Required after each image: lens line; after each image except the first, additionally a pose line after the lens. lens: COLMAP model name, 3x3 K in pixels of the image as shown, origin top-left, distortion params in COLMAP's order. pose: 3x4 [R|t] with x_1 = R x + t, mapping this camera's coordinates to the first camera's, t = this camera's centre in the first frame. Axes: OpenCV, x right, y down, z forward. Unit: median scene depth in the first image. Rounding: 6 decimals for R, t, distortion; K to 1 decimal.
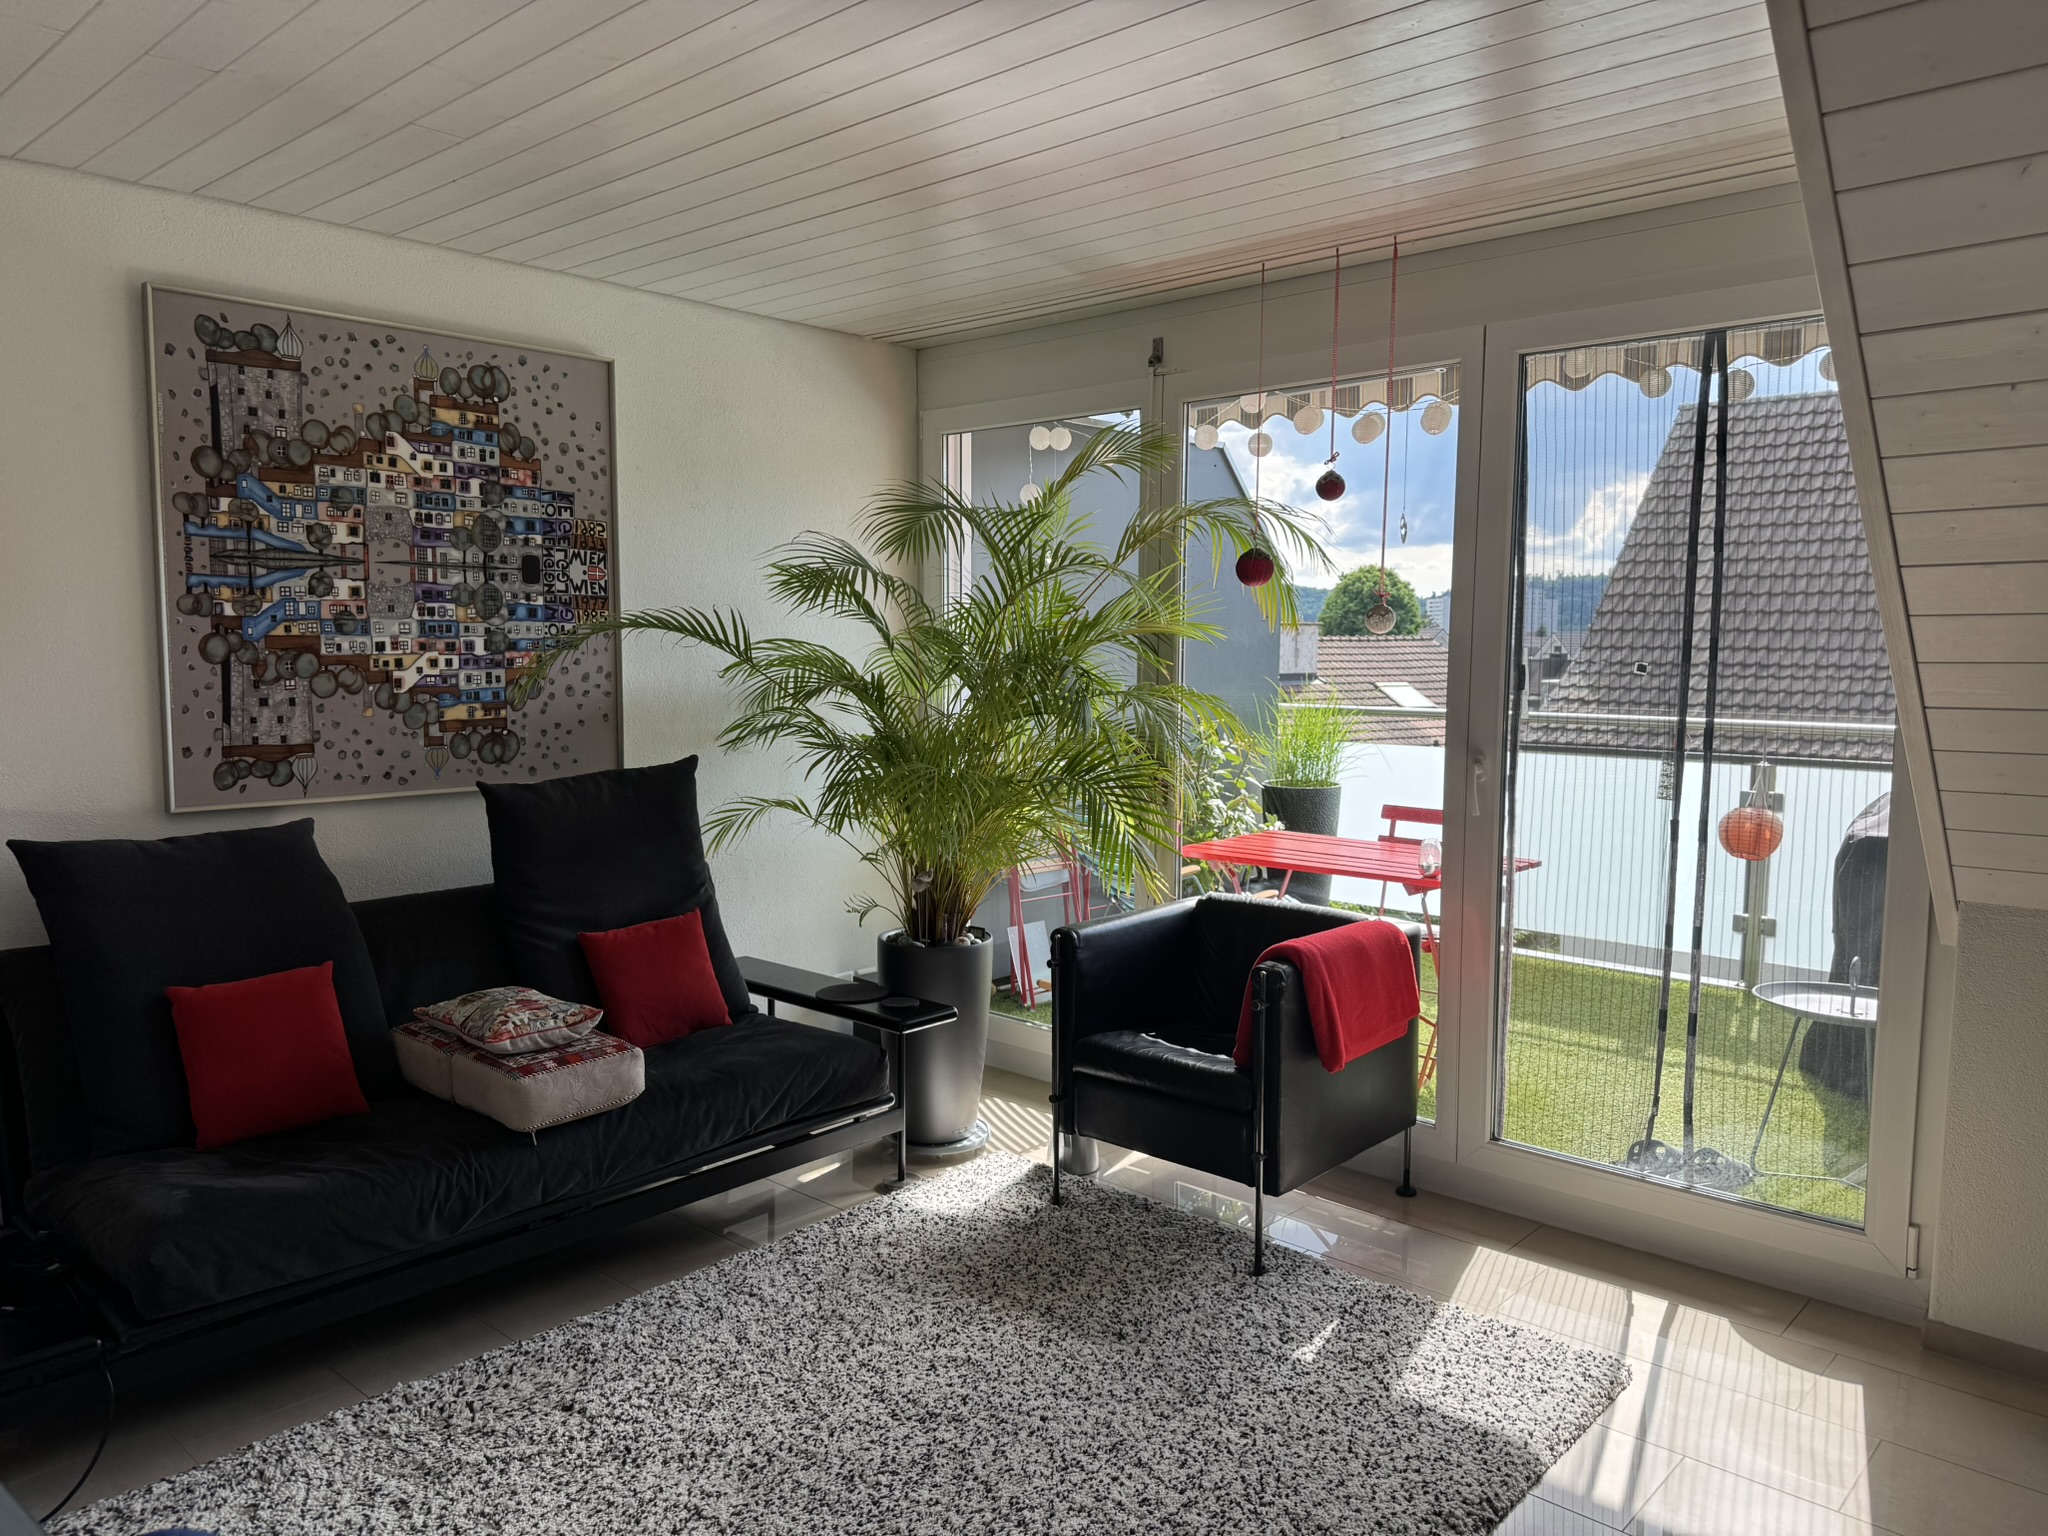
lens RADIAL K [[1438.7, 0, 1034.1], [0, 1438.7, 774.7], [0, 0, 1]] dist [-0.001666, -0.016073]
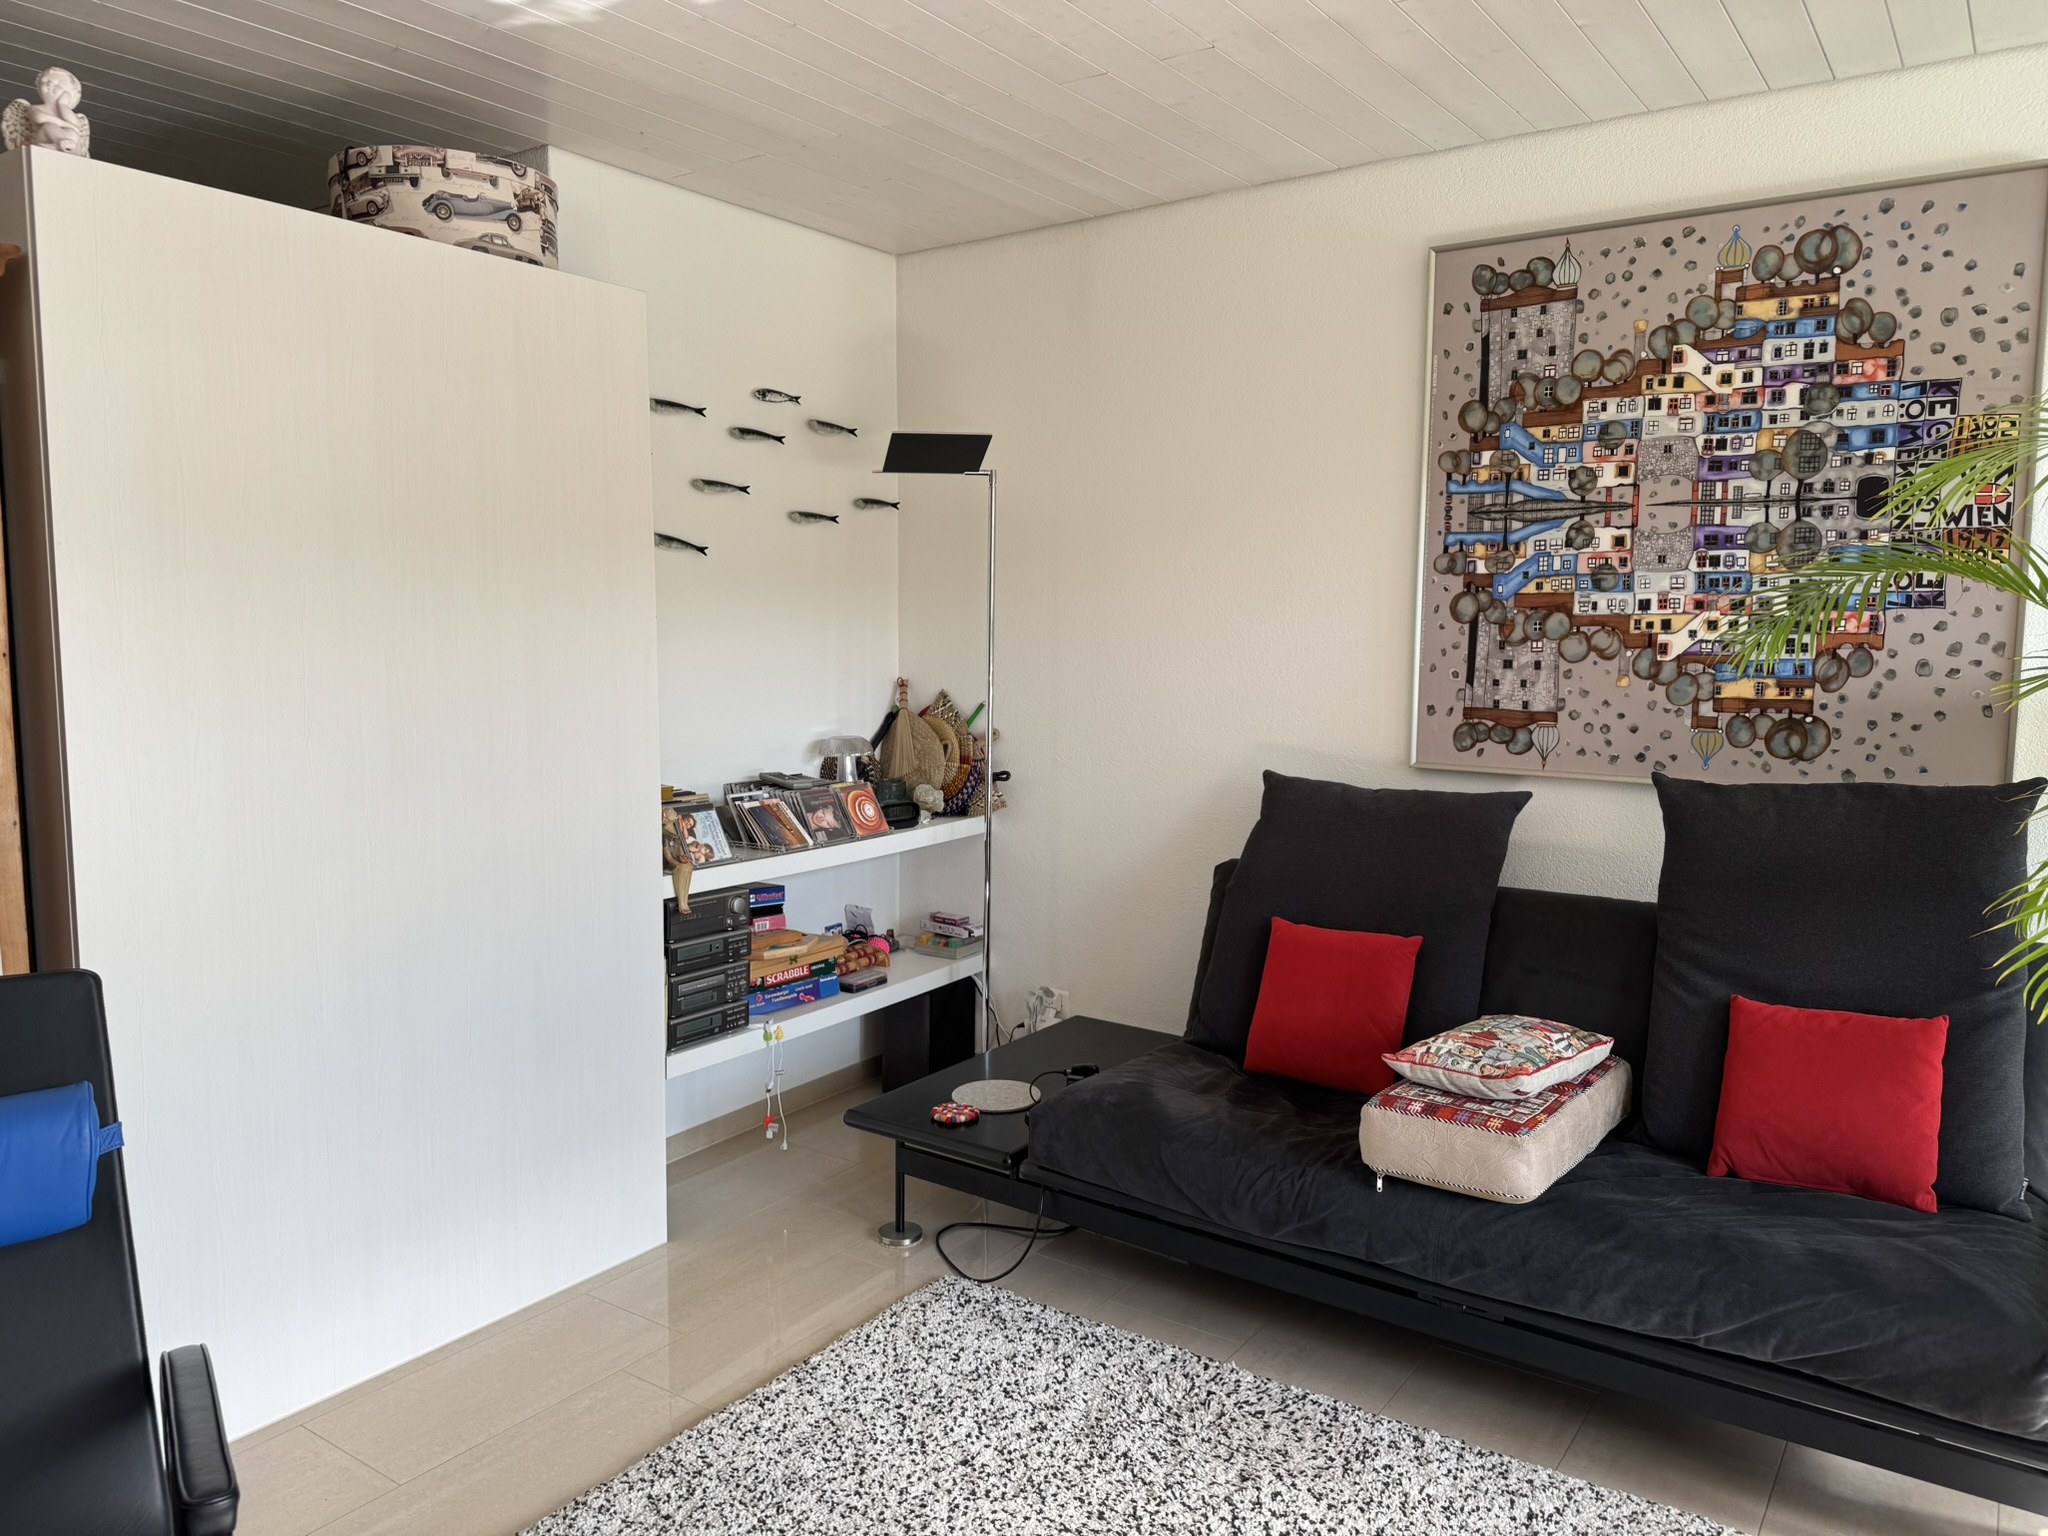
lens RADIAL K [[1438.7, 0, 1032.9], [0, 1438.7, 772.7], [0, 0, 1]] dist [-0.001666, -0.016073]
pose [[0.117703, 0.099413, -0.988060, 0.350273], [-0.095273, 0.991517, 0.088411, -0.031696], [0.988468, 0.083729, 0.126176, 0.545692]]
